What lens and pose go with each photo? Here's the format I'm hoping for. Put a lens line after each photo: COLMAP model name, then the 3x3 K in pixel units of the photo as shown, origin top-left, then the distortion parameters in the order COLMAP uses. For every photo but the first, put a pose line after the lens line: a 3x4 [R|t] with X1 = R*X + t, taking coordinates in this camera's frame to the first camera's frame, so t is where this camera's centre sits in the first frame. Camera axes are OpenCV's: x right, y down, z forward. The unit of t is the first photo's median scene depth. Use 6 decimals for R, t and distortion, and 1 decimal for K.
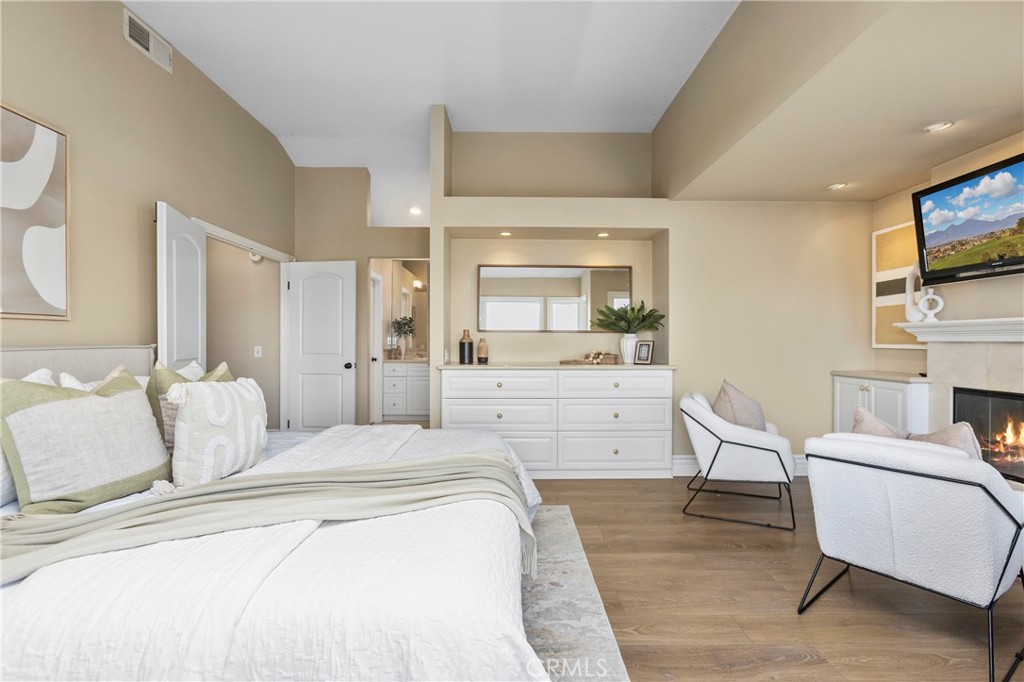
lens RADIAL K [[470.2, 0, 509.8], [0, 470.2, 337.4], [0, 0, 1]] dist [0.001212, 0.000243]
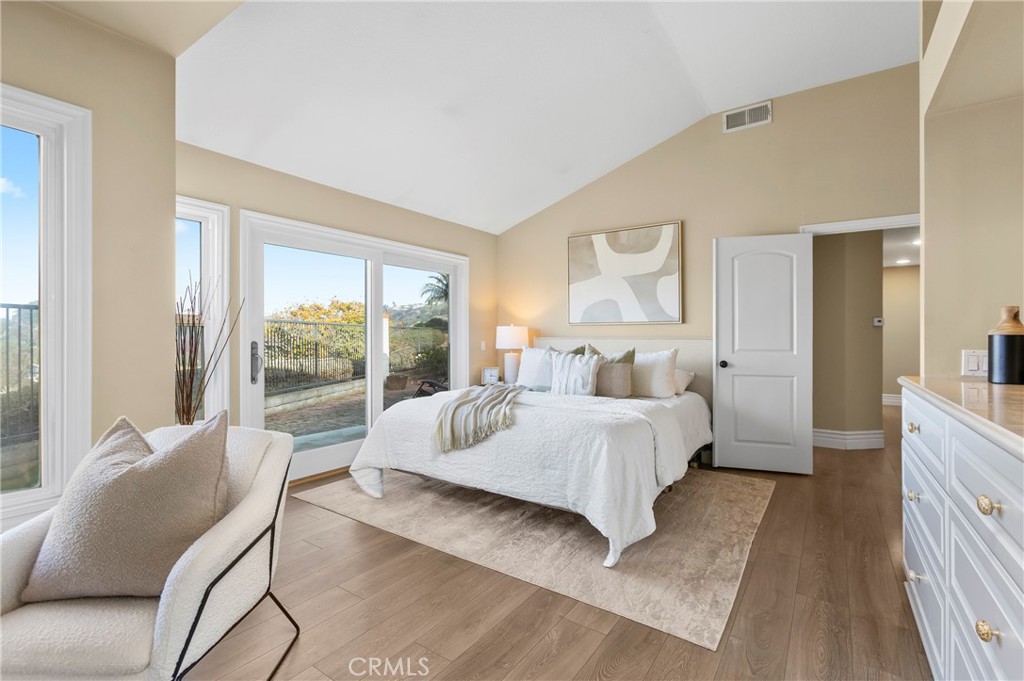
lens RADIAL K [[470.2, 0, 509.8], [0, 470.2, 336.9], [0, 0, 1]] dist [0.001212, 0.000243]
pose [[-0.579365, -0.006288, -0.815044, 0.874787], [-0.006345, 0.999975, -0.003205, 0.024894], [0.815044, 0.003315, -0.579390, 1.447881]]
